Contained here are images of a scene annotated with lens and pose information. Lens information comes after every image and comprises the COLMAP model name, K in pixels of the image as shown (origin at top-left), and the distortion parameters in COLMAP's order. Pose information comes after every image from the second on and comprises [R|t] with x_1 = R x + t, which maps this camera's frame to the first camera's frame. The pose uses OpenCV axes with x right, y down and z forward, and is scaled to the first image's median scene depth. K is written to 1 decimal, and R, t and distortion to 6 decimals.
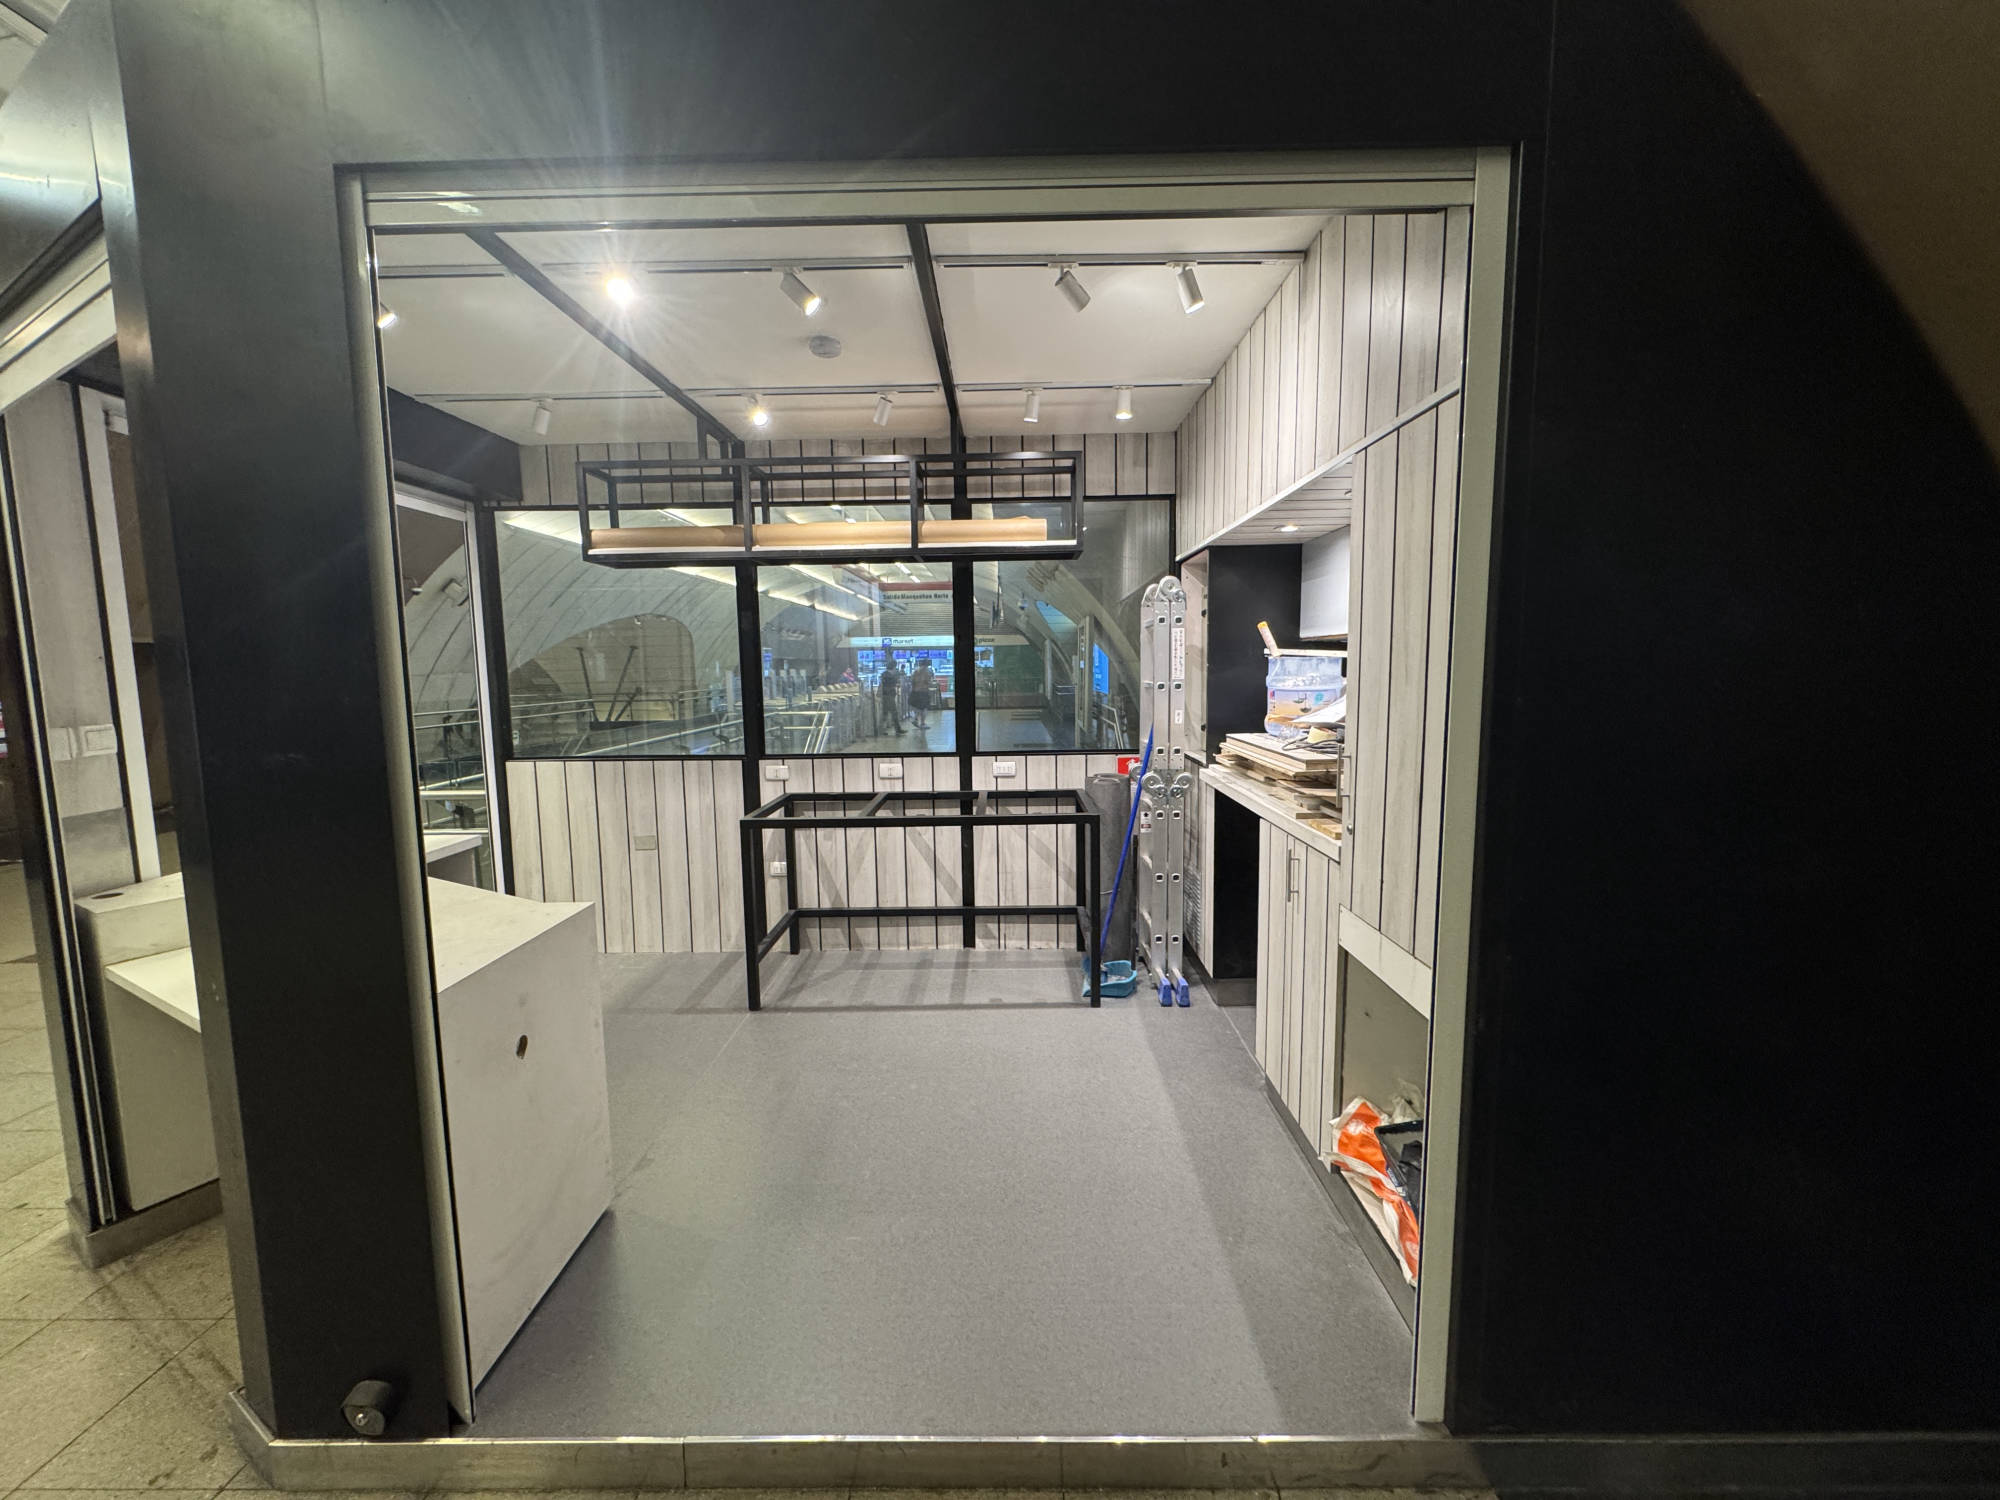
lens RADIAL K [[796.5, 0, 999.2], [0, 796.5, 750.2], [0, 0, 1]] dist [-0.003257, 0.000462]
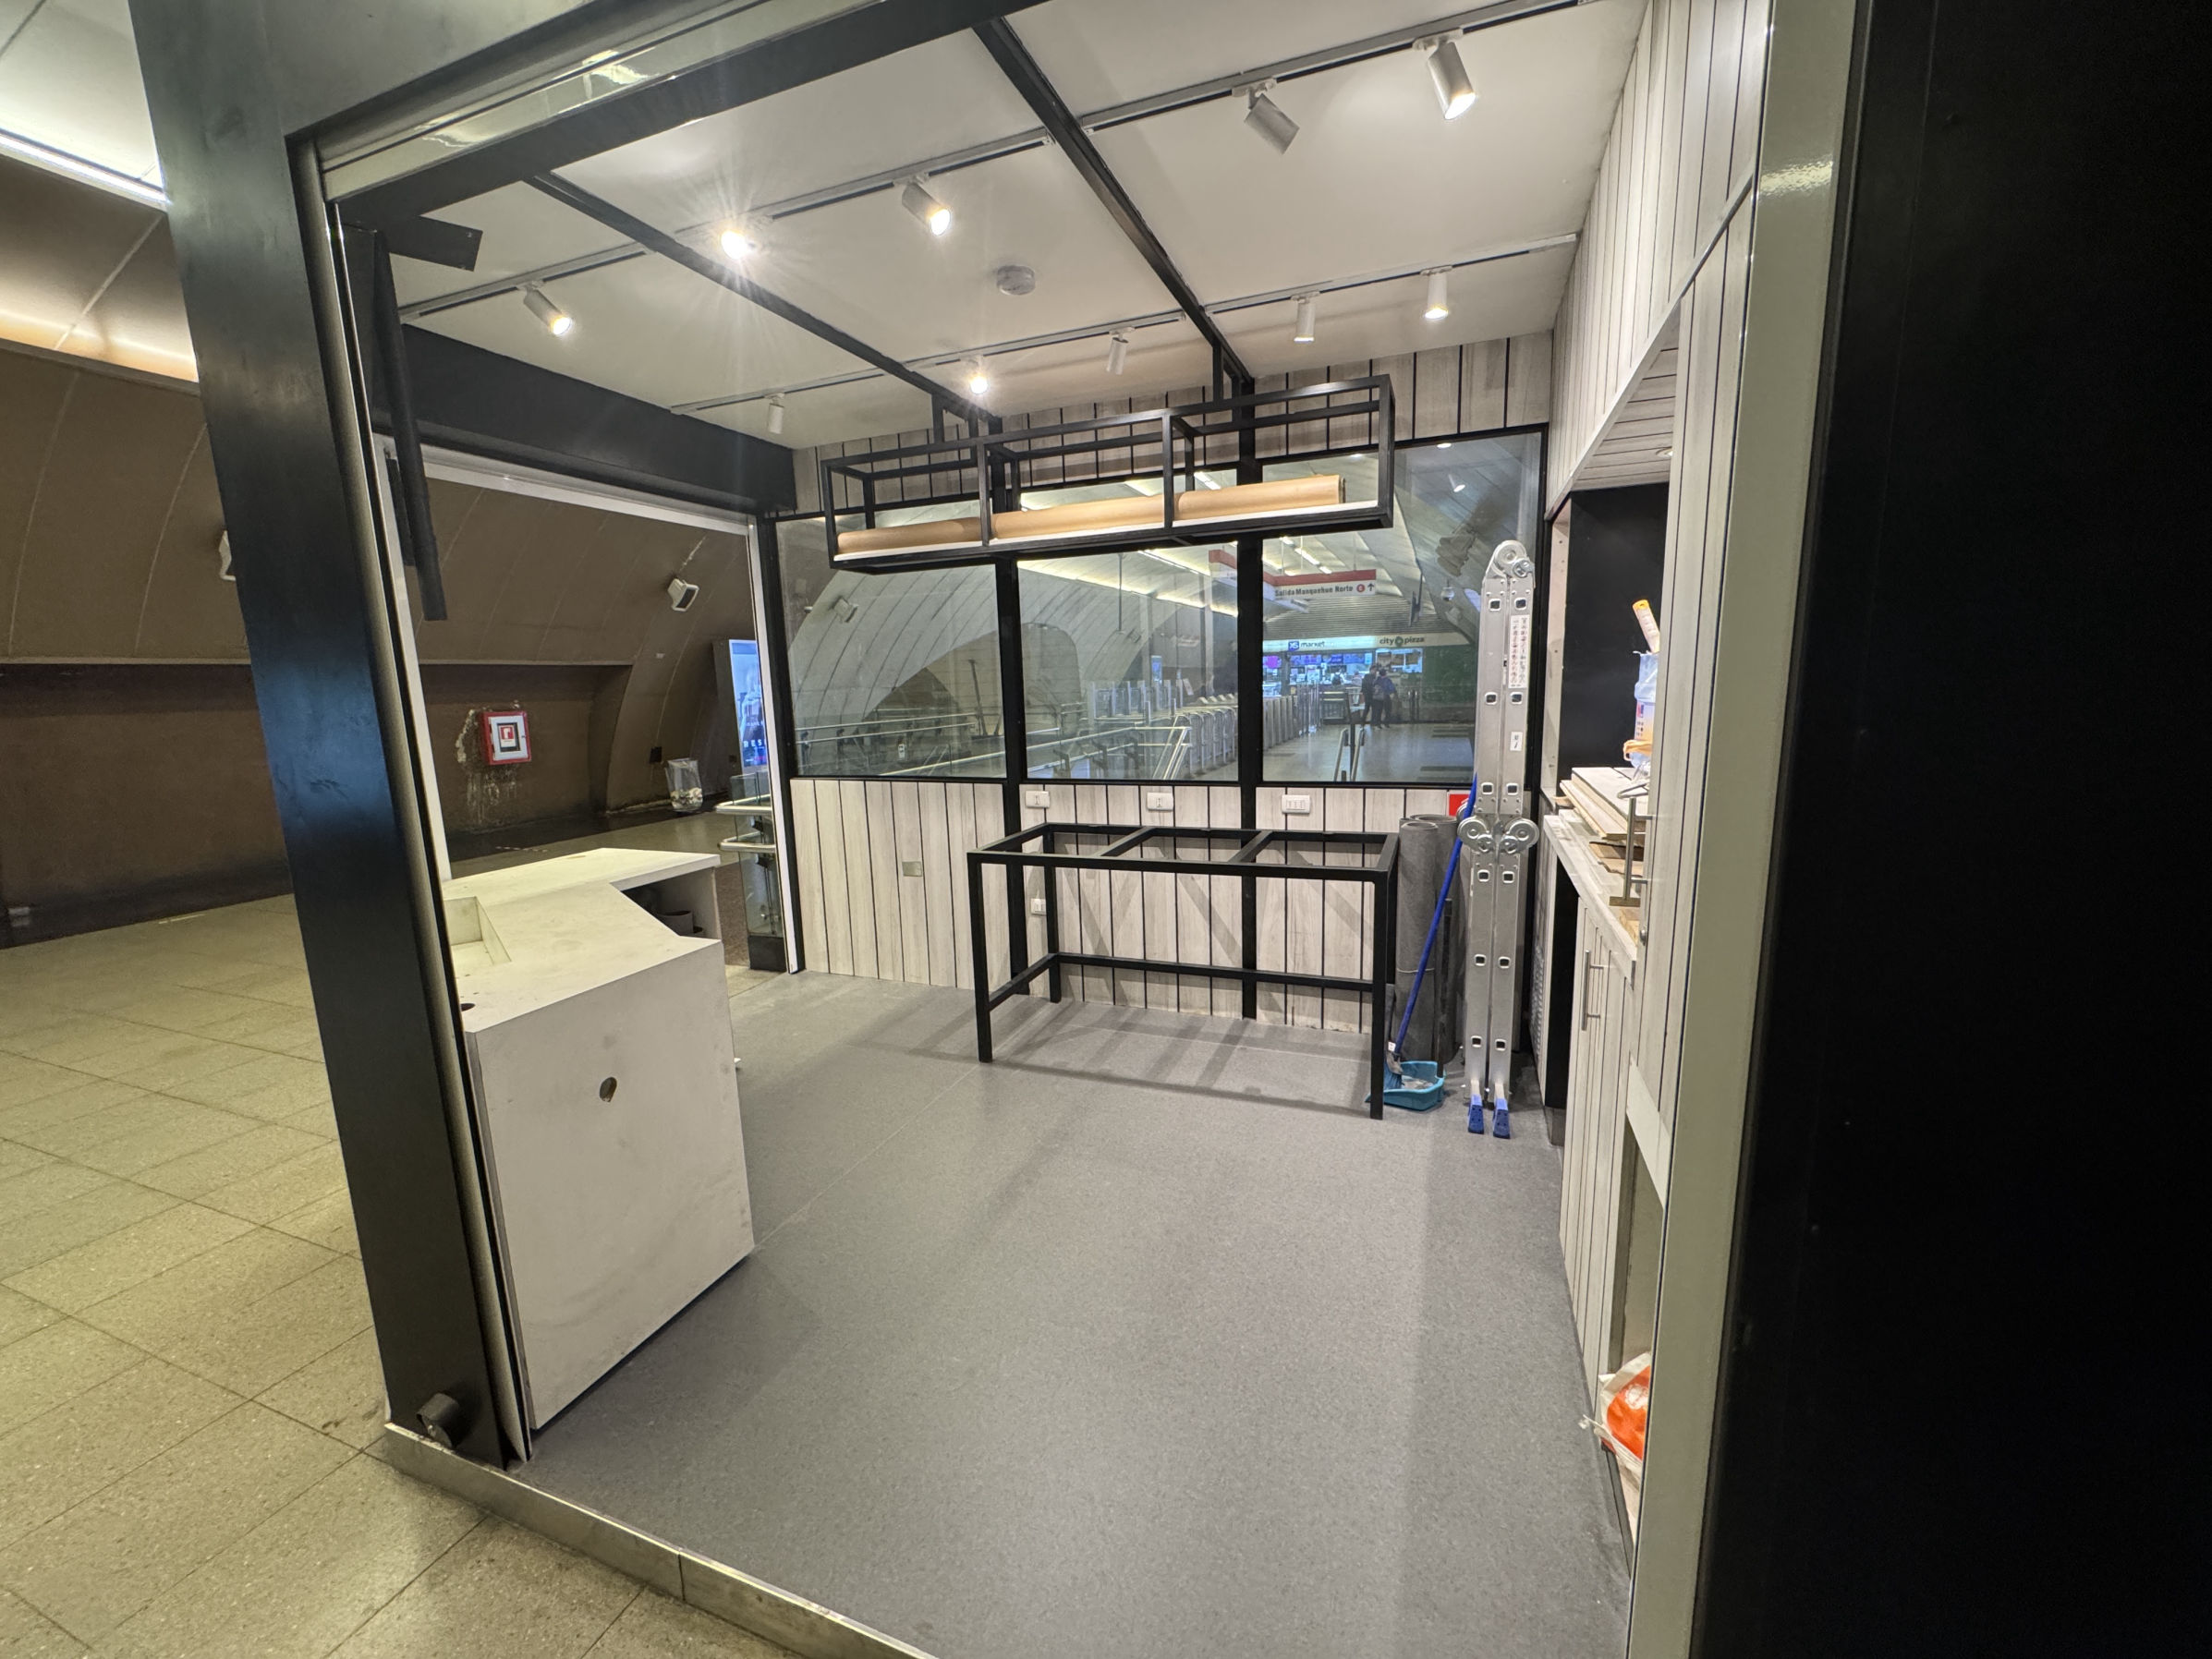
lens RADIAL K [[880.8, 0, 1104.9], [0, 880.8, 829.6], [0, 0, 1]] dist [-0.003257, 0.000462]
pose [[0.934901, 0.044556, -0.352100, 0.143312], [-0.019934, 0.997114, 0.073248, -0.011786], [0.354347, -0.061461, 0.933092, 0.113521]]
